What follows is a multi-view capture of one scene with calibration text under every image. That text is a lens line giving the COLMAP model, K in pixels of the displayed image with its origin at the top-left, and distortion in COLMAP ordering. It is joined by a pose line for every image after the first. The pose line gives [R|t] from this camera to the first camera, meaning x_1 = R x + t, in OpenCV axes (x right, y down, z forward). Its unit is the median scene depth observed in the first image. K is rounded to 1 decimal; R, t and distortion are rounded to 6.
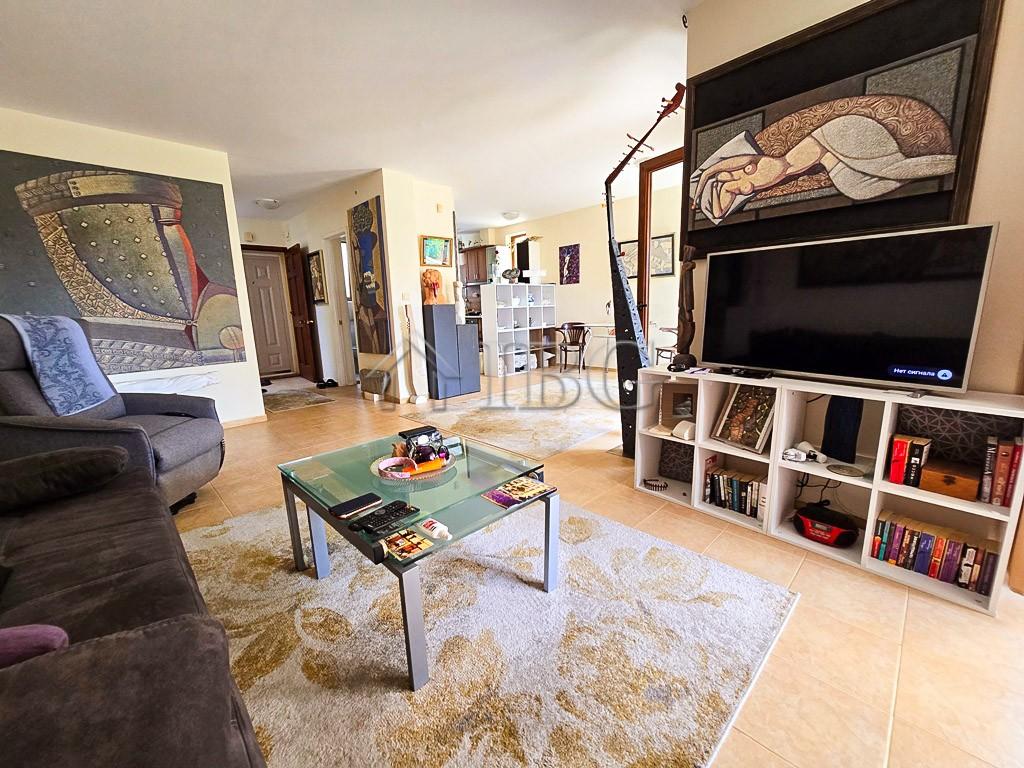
lens RADIAL K [[417.6, 0, 508.6], [0, 417.6, 385.2], [0, 0, 1]] dist [-0.009233, 0.001346]
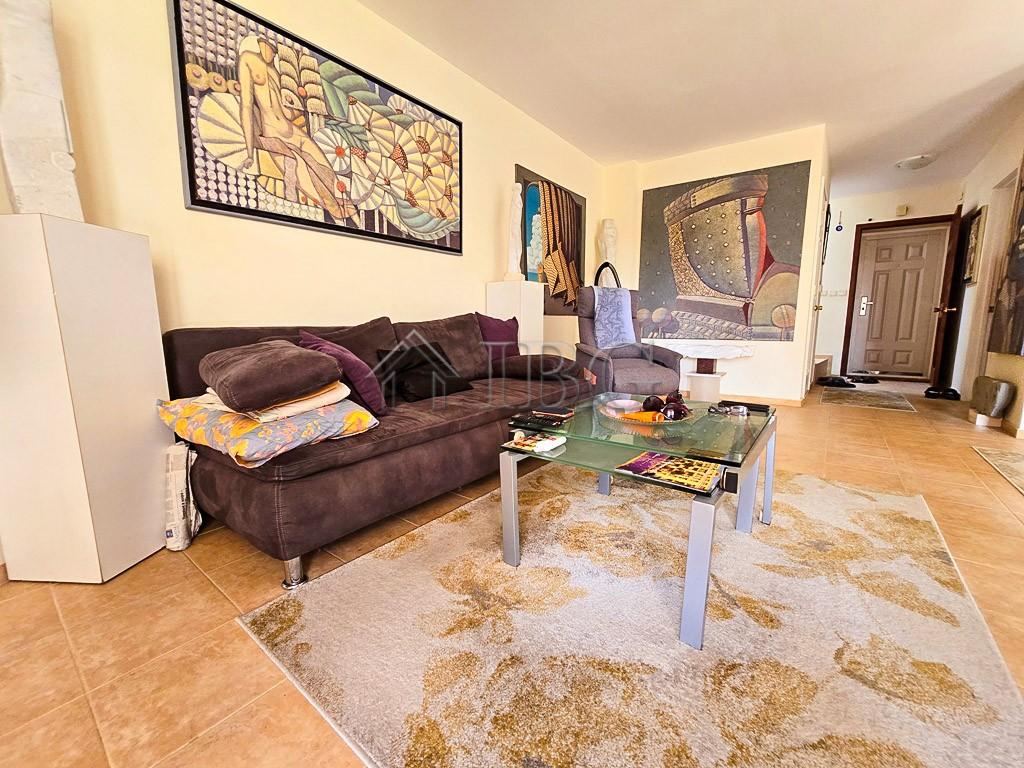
lens RADIAL K [[417.6, 0, 511.9], [0, 417.6, 385.1], [0, 0, 1]] dist [-0.009233, 0.001346]
pose [[0.141869, 0.176207, -0.974076, 0.313834], [-0.182521, 0.971813, 0.149215, 0.022210], [0.972913, 0.156620, 0.170032, 0.271631]]
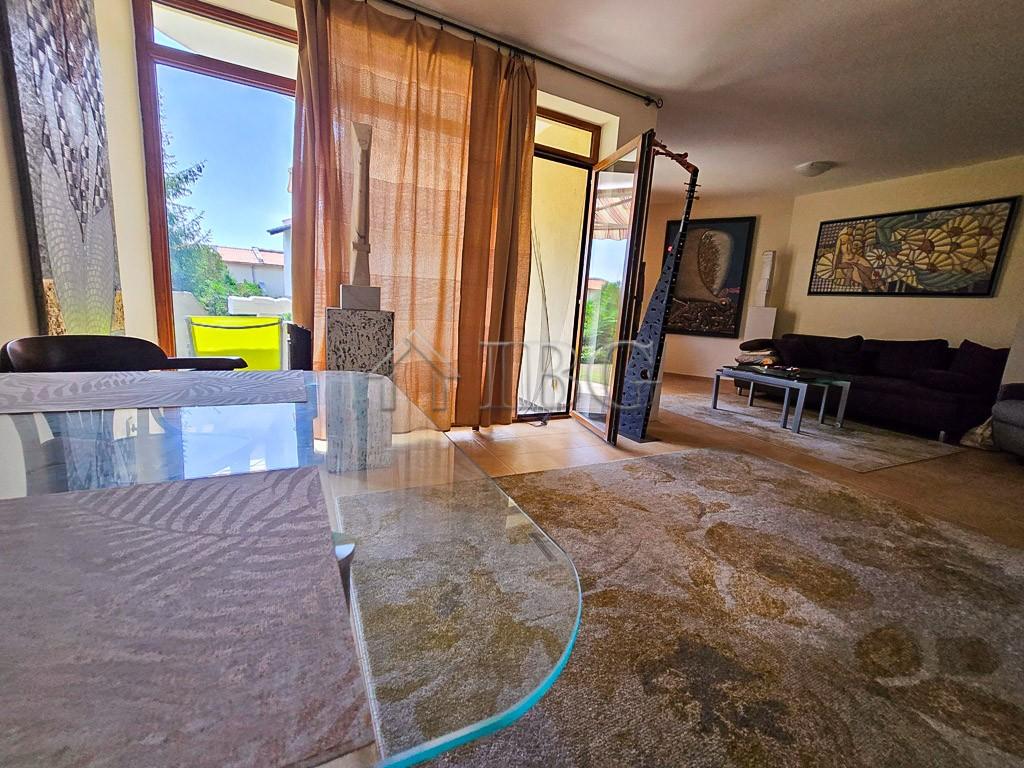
lens RADIAL K [[417.6, 0, 503.8], [0, 417.6, 379.5], [0, 0, 1]] dist [-0.009233, 0.001346]
pose [[-0.945805, -0.084237, 0.313618, 0.282463], [0.028550, 0.940460, 0.338704, -0.330968], [-0.323477, 0.329302, -0.887087, 1.919571]]
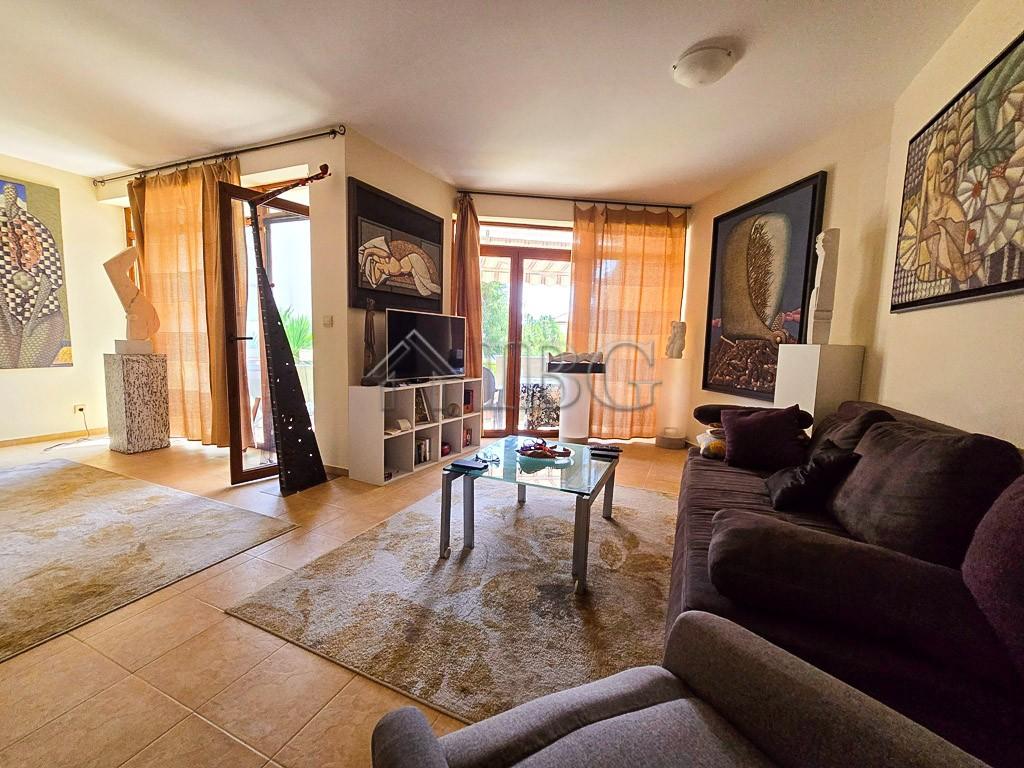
lens RADIAL K [[417.6, 0, 512.9], [0, 417.6, 386.3], [0, 0, 1]] dist [-0.009233, 0.001346]
pose [[-0.381169, -0.081271, 0.920926, -0.744817], [0.153845, 0.976664, 0.149866, -0.130366], [-0.911615, 0.198804, -0.359770, 0.789321]]
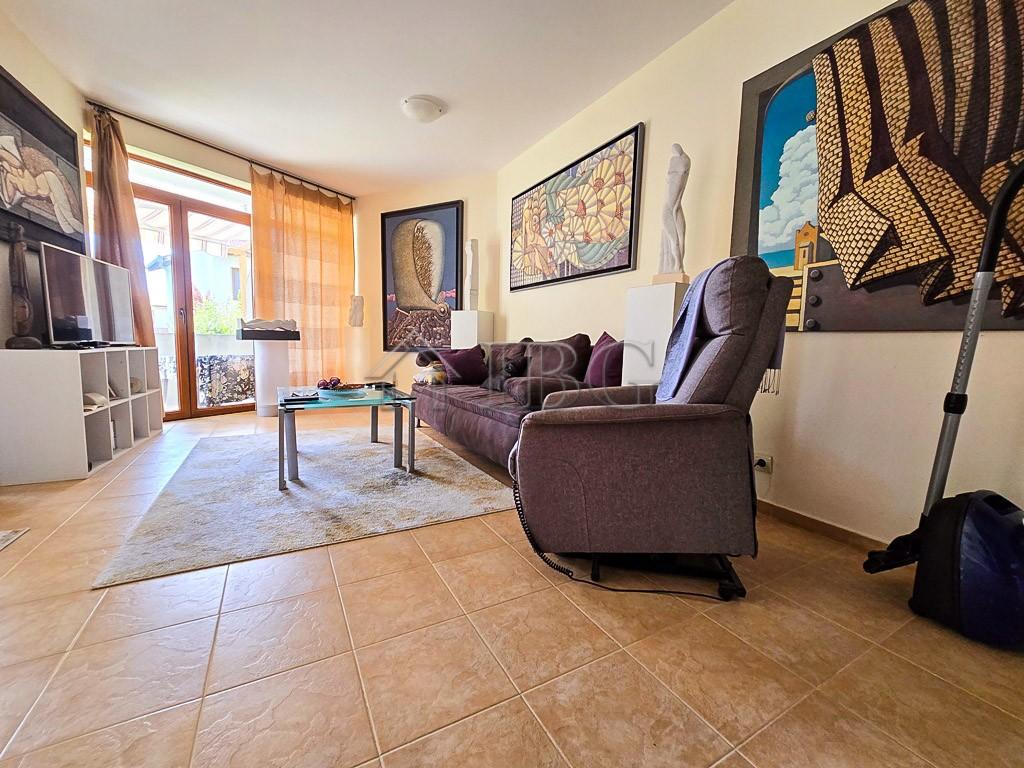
lens RADIAL K [[417.6, 0, 509.9], [0, 417.6, 387.6], [0, 0, 1]] dist [-0.009233, 0.001346]
pose [[-0.965878, -0.019322, 0.258275, -0.665070], [0.054627, 0.959582, 0.276076, -0.120533], [-0.253170, 0.280764, -0.925784, 1.201800]]
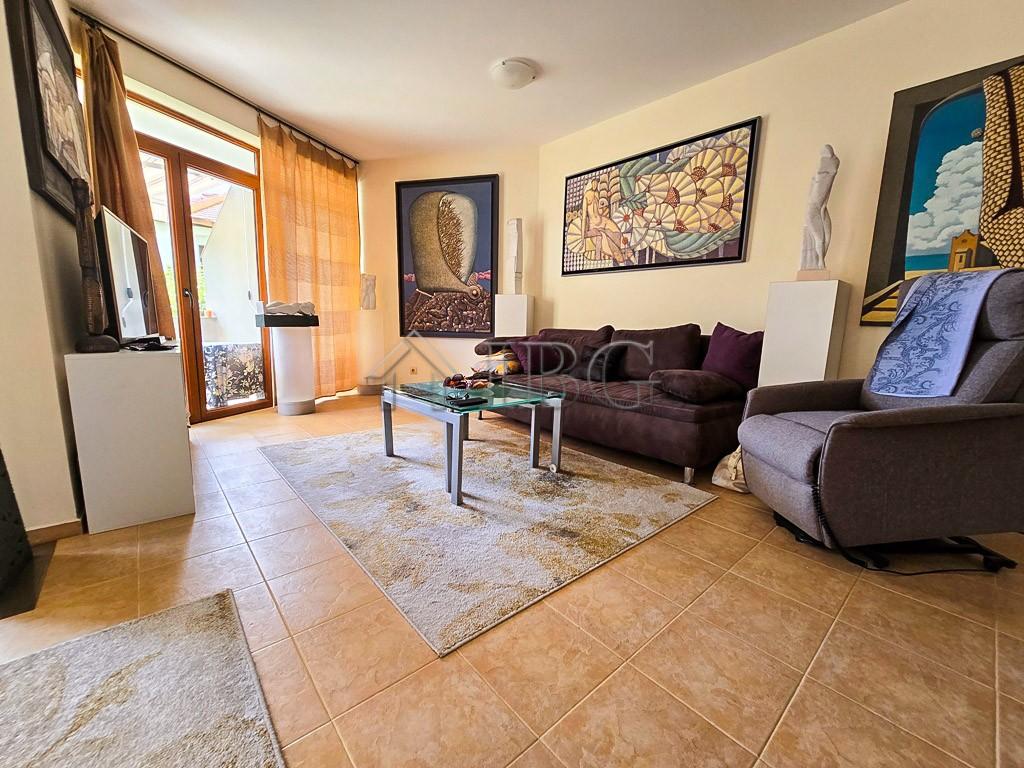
lens RADIAL K [[417.6, 0, 509.9], [0, 417.6, 387.4], [0, 0, 1]] dist [-0.009233, 0.001346]
pose [[-0.998421, -0.000230, 0.056171, -0.238185], [0.018763, 0.941188, 0.337362, -0.159137], [-0.052946, 0.337883, -0.939698, 1.224778]]
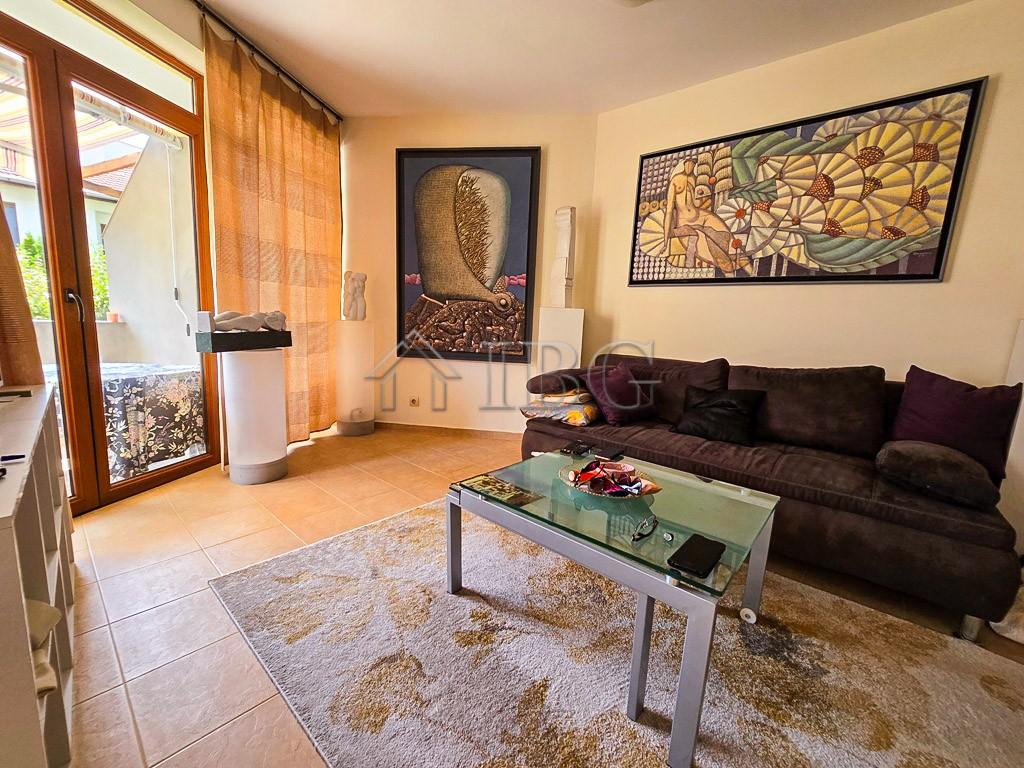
lens RADIAL K [[417.6, 0, 510.0], [0, 417.6, 387.8], [0, 0, 1]] dist [-0.009233, 0.001346]
pose [[-0.996983, -0.004036, -0.077516, 0.024510], [-0.030188, 0.940191, 0.339308, -0.144983], [0.071510, 0.340624, -0.937476, 0.880675]]
